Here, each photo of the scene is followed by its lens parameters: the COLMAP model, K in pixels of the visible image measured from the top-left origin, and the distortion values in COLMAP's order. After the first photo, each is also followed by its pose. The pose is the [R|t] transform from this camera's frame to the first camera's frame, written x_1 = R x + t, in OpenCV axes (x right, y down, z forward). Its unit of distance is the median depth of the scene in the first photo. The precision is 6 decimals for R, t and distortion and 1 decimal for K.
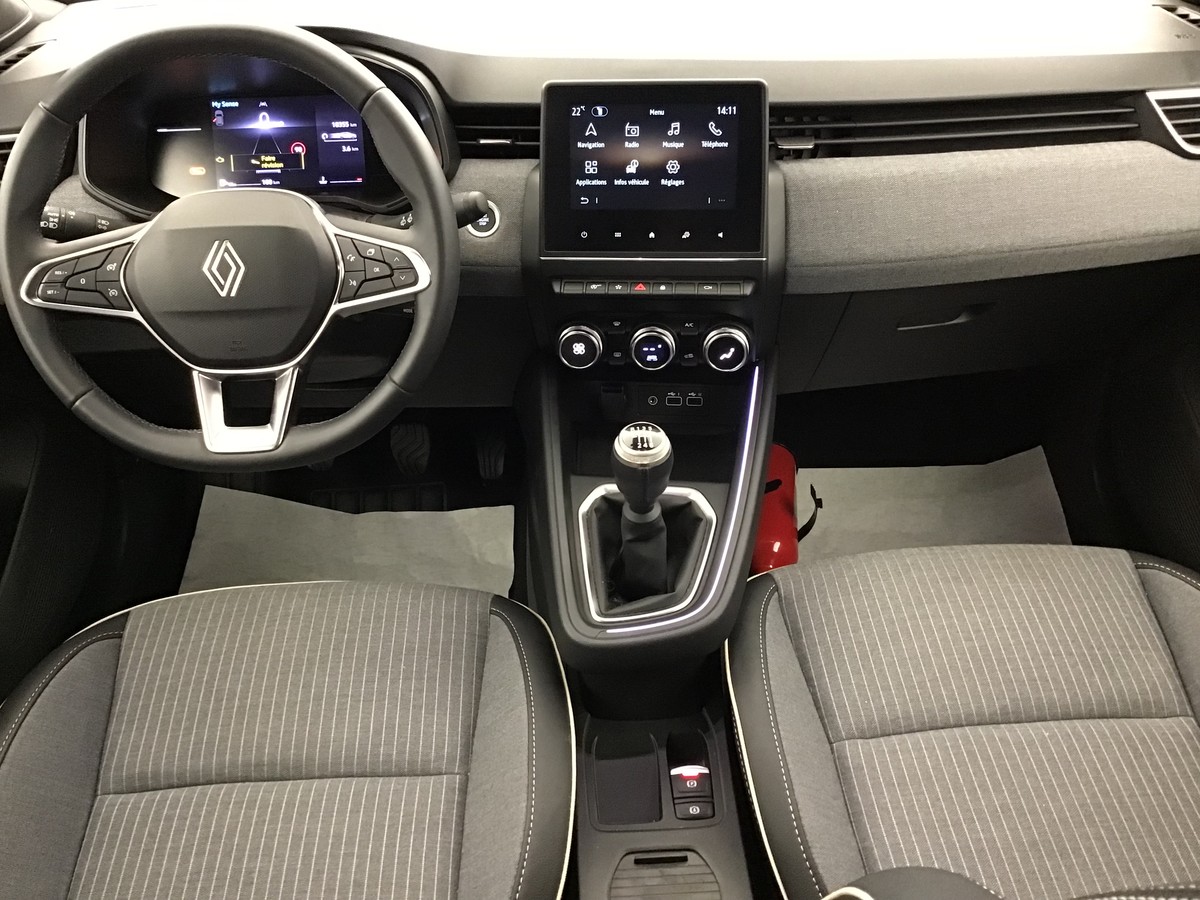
lens RADIAL K [[1084.1, 0, 606.1], [0, 1084.1, 447.5], [0, 0, 1]] dist [0.139369, -0.321258]
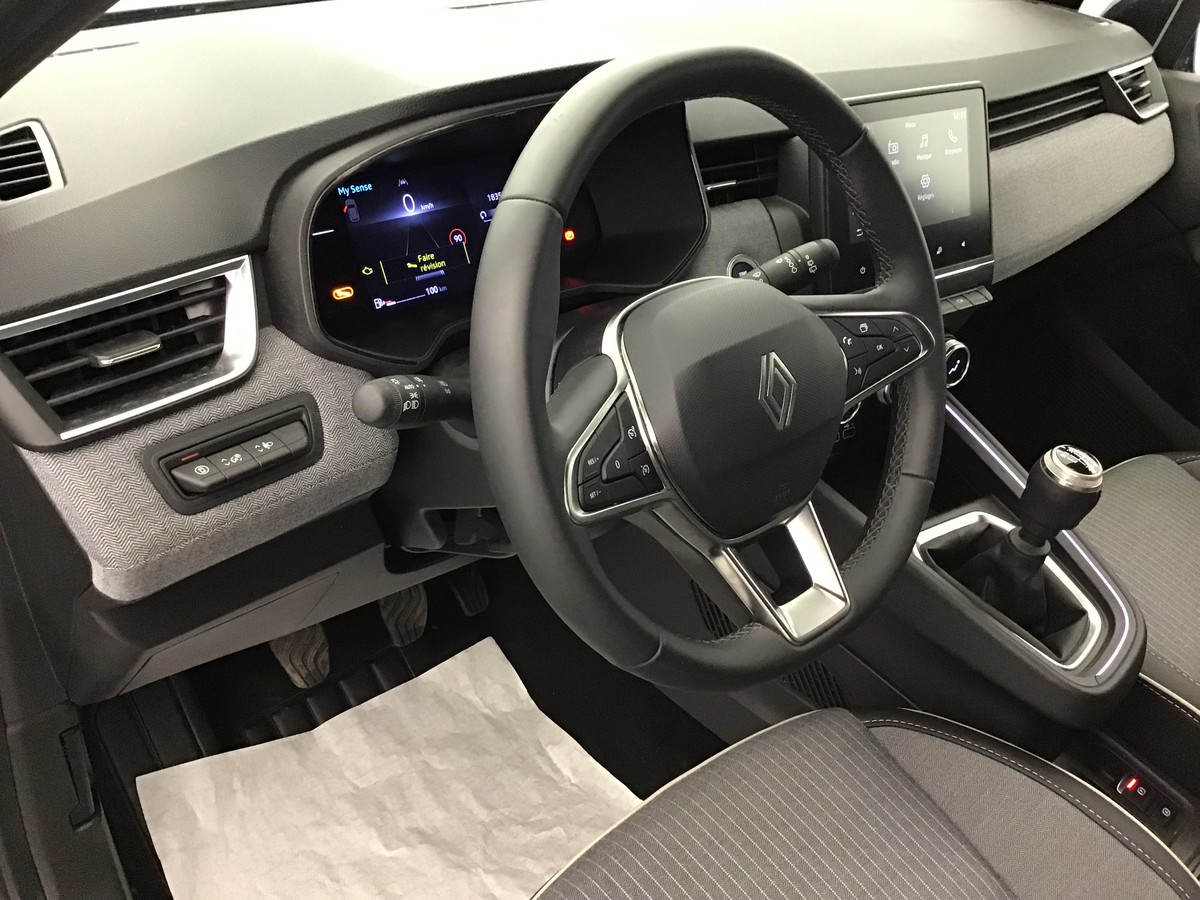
lens RADIAL K [[1084.1, 0, 606.1], [0, 1084.1, 447.5], [0, 0, 1]] dist [0.139369, -0.321258]
pose [[0.759391, -0.270069, 0.591935, -0.741760], [0.289329, 0.955050, 0.064560, -0.177281], [-0.582764, 0.122238, 0.803396, 0.433820]]
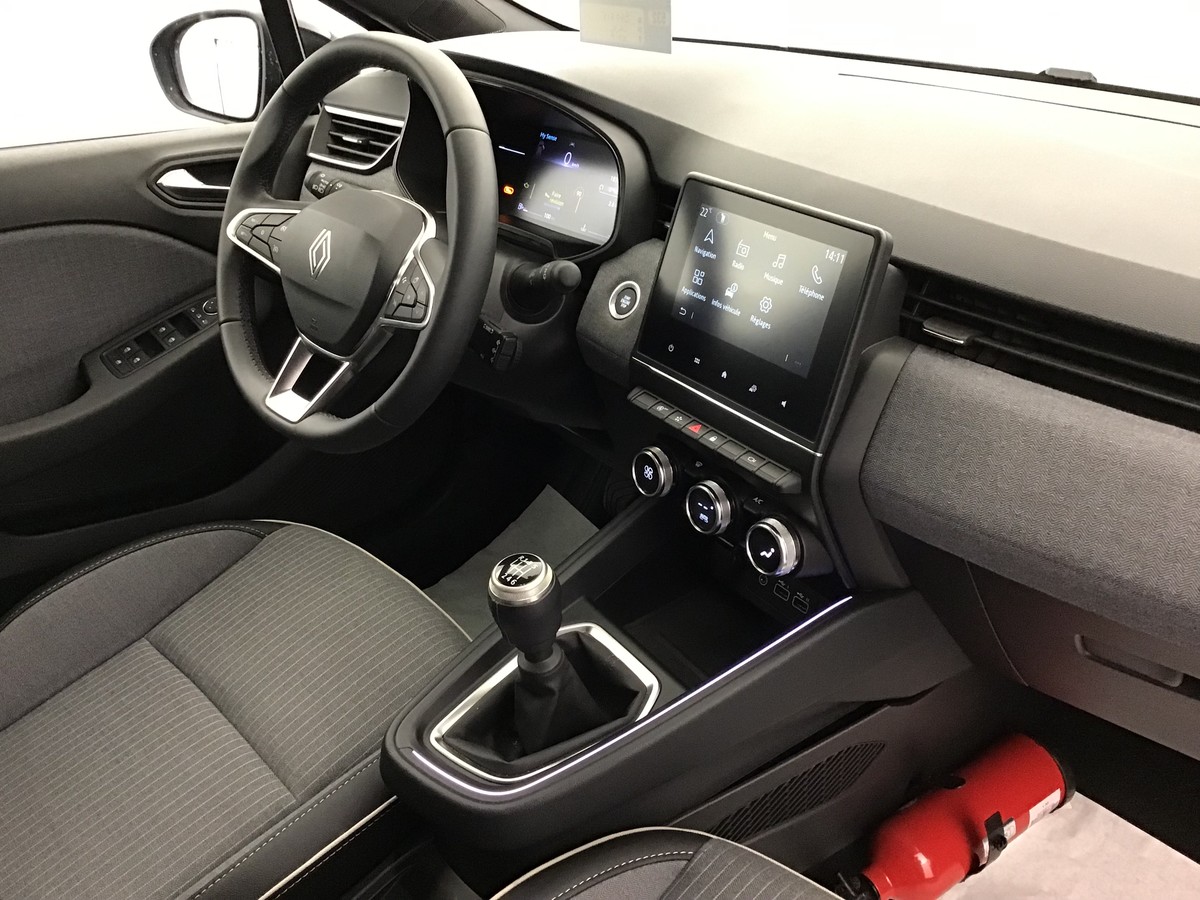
lens RADIAL K [[1103.2, 0, 604.6], [0, 1103.2, 448.5], [0, 0, 1]] dist [0.102461, -0.225834]
pose [[0.655813, 0.380254, -0.652163, 0.545722], [-0.430397, 0.898059, 0.090822, -0.182345], [0.620216, 0.221127, 0.752618, 0.334461]]
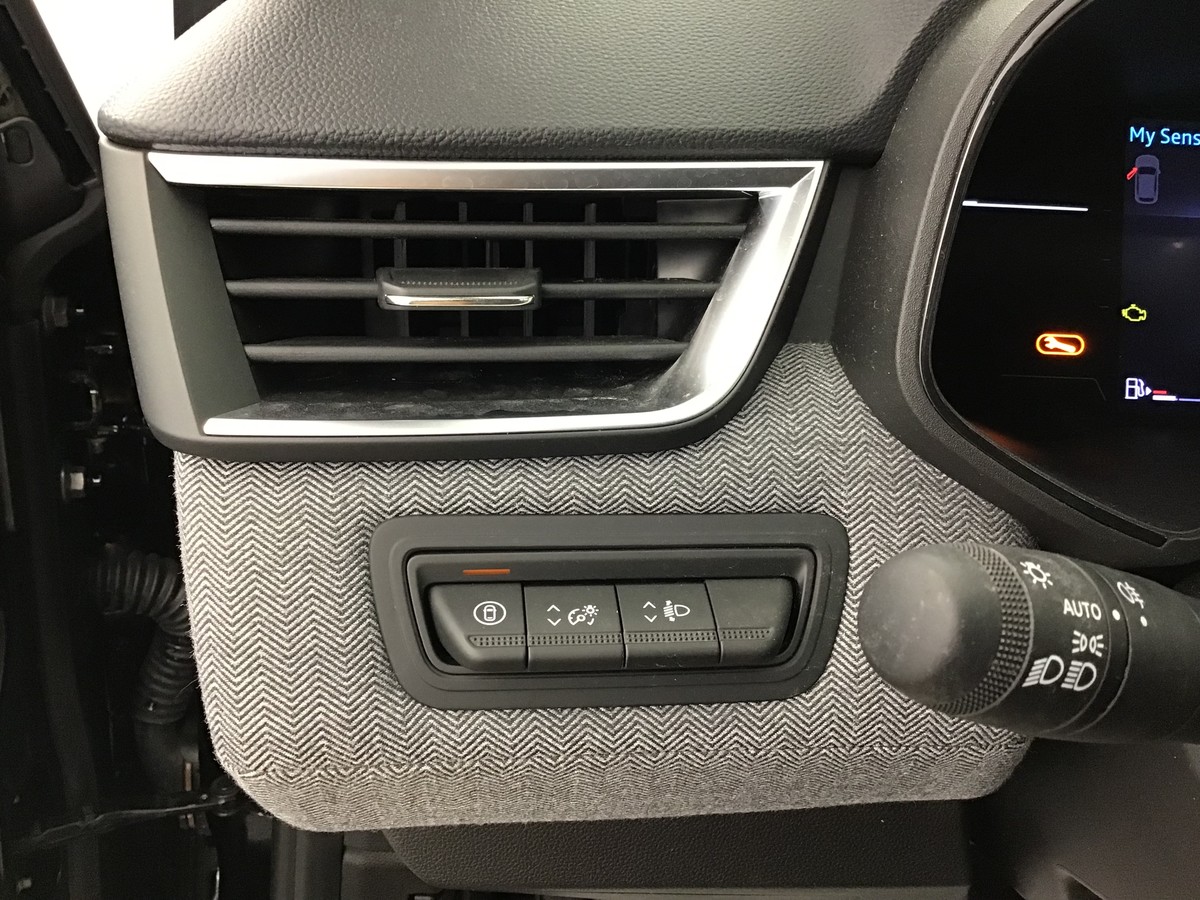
lens RADIAL K [[1103.2, 0, 604.6], [0, 1103.2, 448.5], [0, 0, 1]] dist [0.102461, -0.225834]
pose [[0.996861, 0.078461, -0.010572, -0.544407], [-0.079156, 0.990301, -0.114187, -0.199488], [0.001510, 0.114666, 0.993403, 0.782338]]
